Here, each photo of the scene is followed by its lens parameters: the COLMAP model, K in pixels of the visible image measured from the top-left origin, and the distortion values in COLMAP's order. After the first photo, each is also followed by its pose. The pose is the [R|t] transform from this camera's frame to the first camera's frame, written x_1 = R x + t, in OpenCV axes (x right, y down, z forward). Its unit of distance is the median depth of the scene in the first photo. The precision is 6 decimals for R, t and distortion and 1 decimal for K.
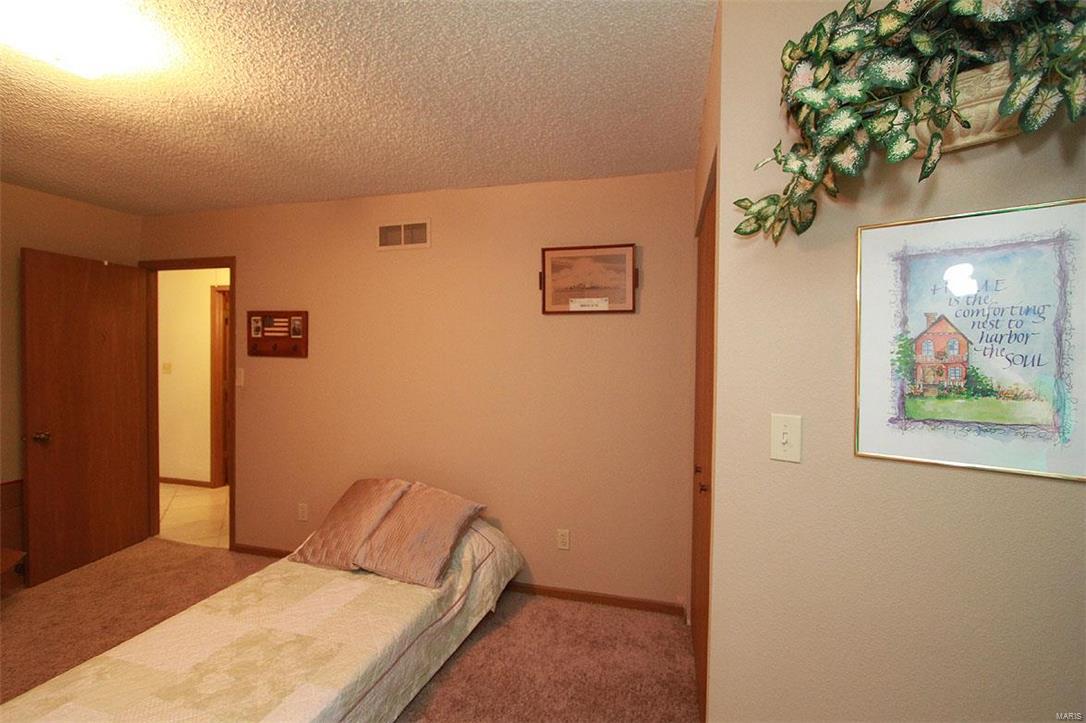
lens RADIAL K [[496.1, 0, 540.9], [0, 496.1, 358.6], [0, 0, 1]] dist [-0.015995, 0.000838]
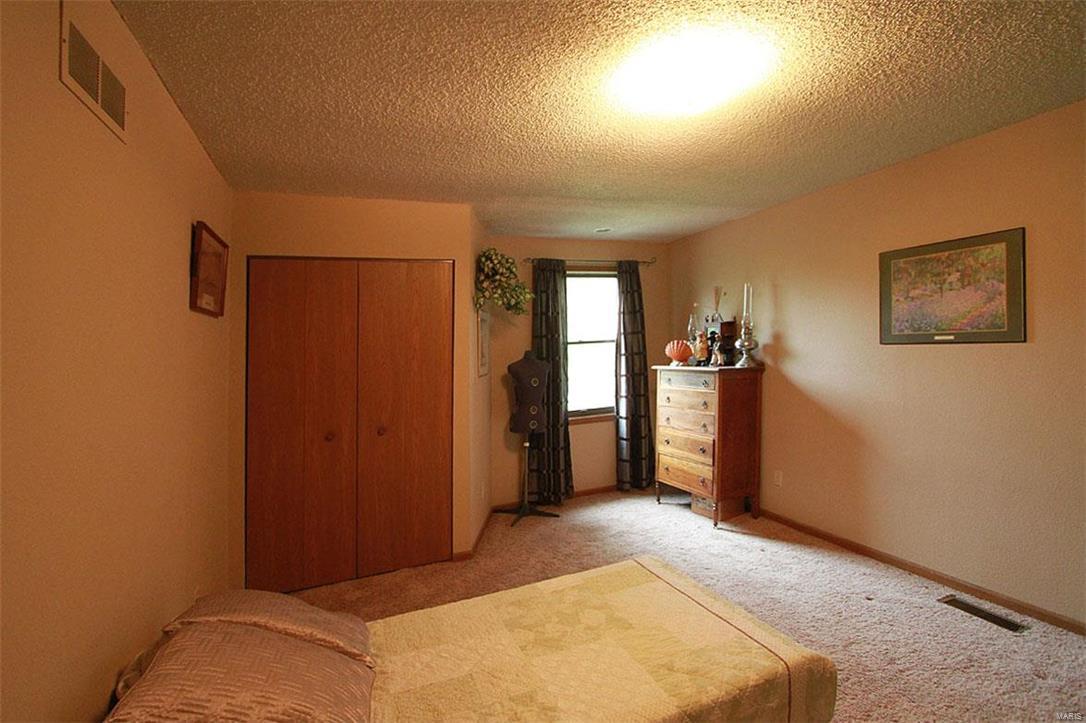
lens RADIAL K [[496.1, 0, 540.9], [0, 496.1, 358.6], [0, 0, 1]] dist [-0.015995, 0.000838]
pose [[-0.604816, -0.010878, 0.796291, -1.469605], [-0.000730, 0.999914, 0.013105, 0.012643], [-0.796365, 0.007344, -0.604772, 1.736095]]
